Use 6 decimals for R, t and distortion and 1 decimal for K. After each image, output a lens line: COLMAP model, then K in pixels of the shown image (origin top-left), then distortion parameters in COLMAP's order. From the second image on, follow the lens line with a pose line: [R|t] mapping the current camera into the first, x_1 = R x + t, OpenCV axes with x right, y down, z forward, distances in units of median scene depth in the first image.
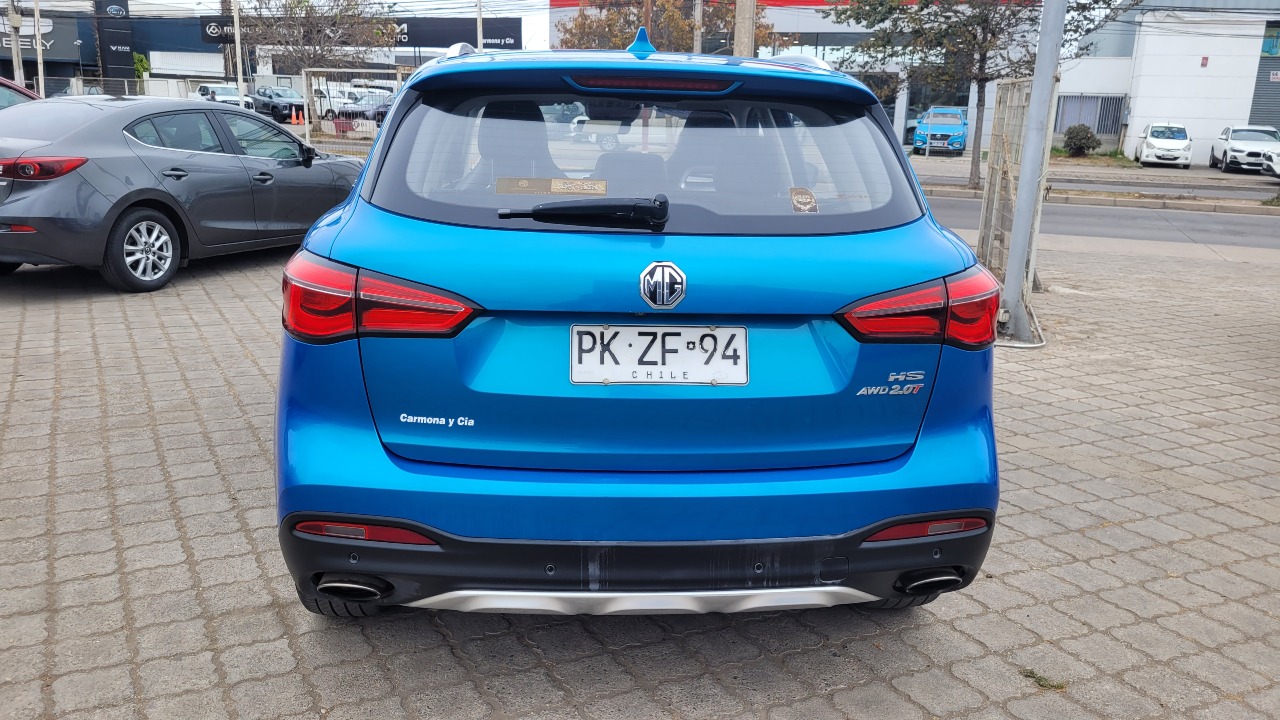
lens RADIAL K [[982.8, 0, 643.8], [0, 982.8, 339.7], [0, 0, 1]] dist [0.038286, -0.019482]
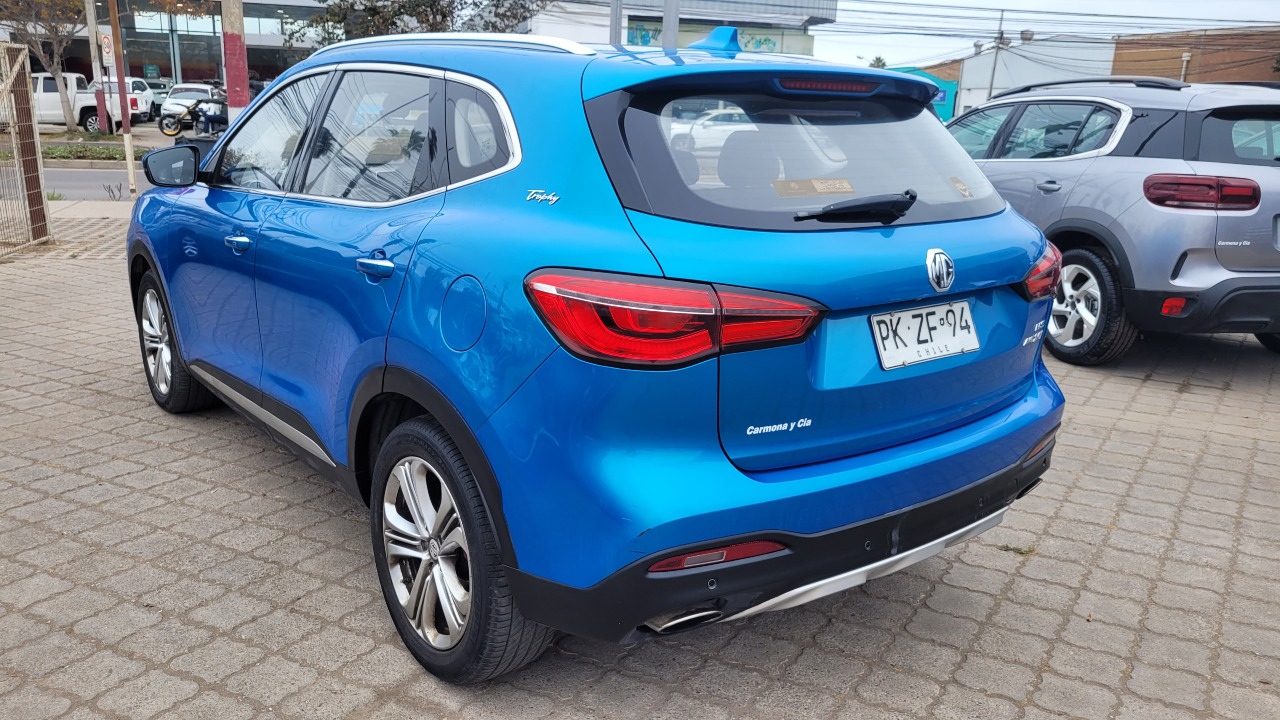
lens RADIAL K [[982.8, 0, 635.4], [0, 982.8, 352.3], [0, 0, 1]] dist [0.038286, -0.019482]
pose [[0.829431, -0.139592, 0.540887, -0.867085], [0.120247, 0.990191, 0.071155, -0.082596], [-0.545514, 0.006022, 0.838080, 0.240226]]
